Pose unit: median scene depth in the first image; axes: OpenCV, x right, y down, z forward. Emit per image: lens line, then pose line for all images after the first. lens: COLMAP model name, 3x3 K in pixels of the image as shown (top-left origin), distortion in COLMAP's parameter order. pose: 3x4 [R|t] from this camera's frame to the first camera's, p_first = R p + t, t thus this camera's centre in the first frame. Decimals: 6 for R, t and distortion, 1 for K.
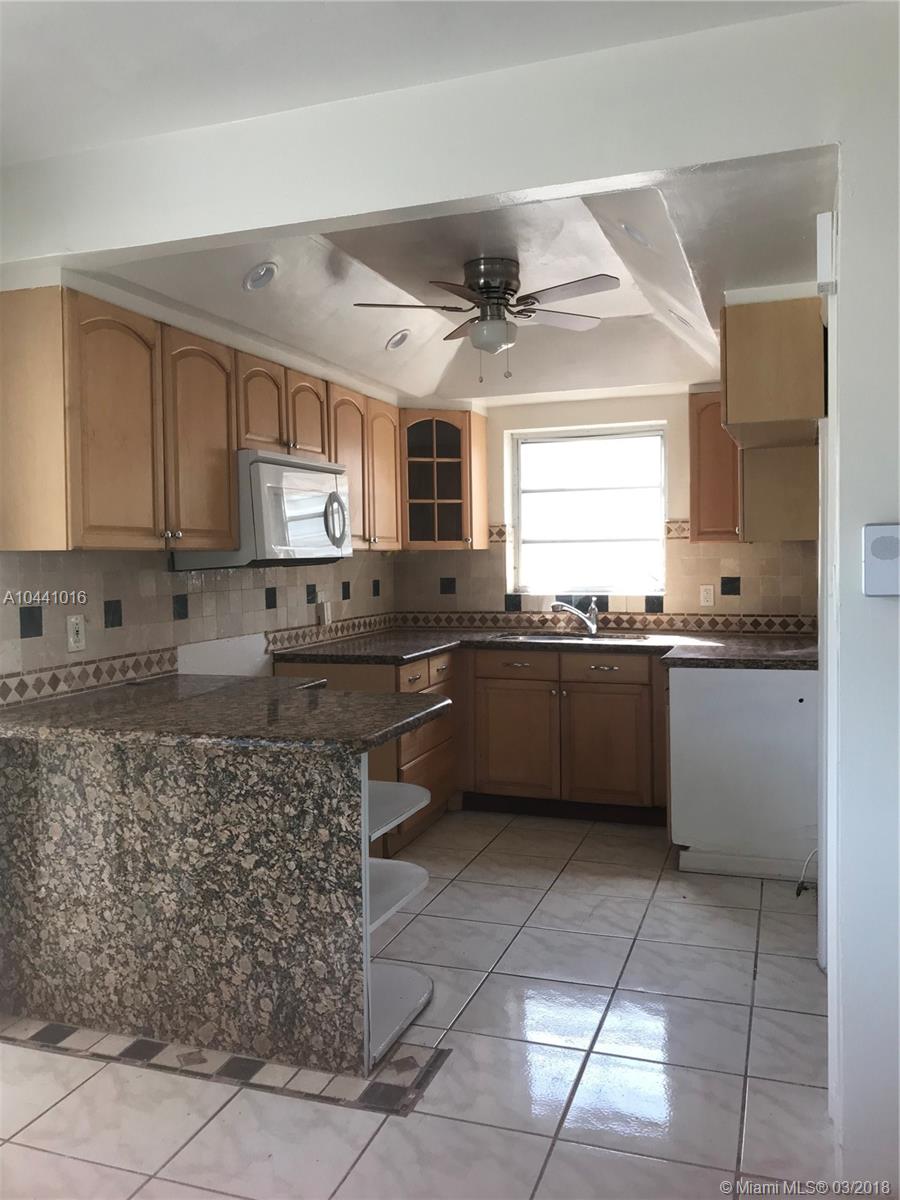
lens RADIAL K [[988.5, 0, 450.0], [0, 988.5, 600.0], [0, 0, 1]] dist [0.040539, -0.088667]
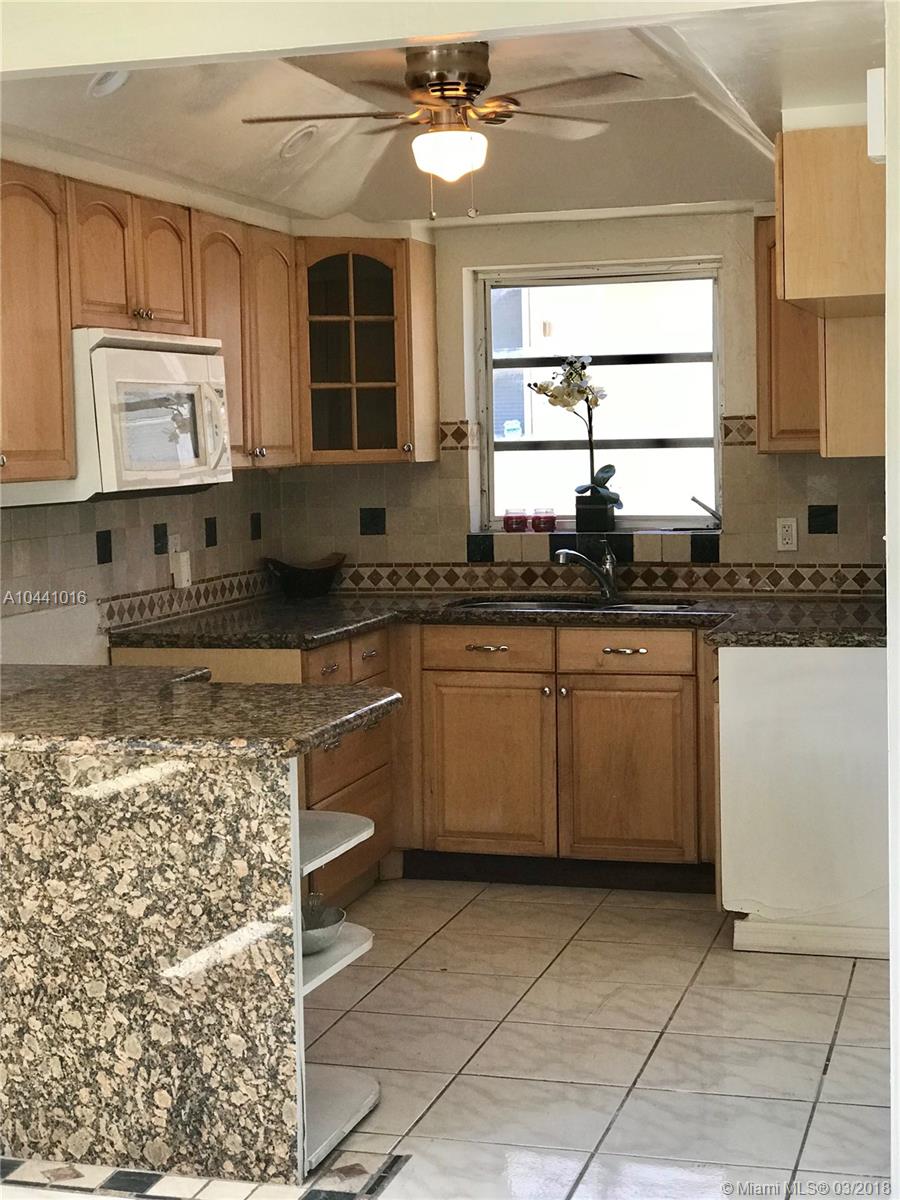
lens RADIAL K [[1987.7, 0, 450.0], [0, 1987.7, 600.0], [0, 0, 1]] dist [-0.011772, 0.217455]
pose [[0.998469, -0.011284, 0.054149, -0.044832], [0.009436, 0.999369, 0.034257, -0.015666], [-0.054502, -0.033693, 0.997945, -0.476510]]
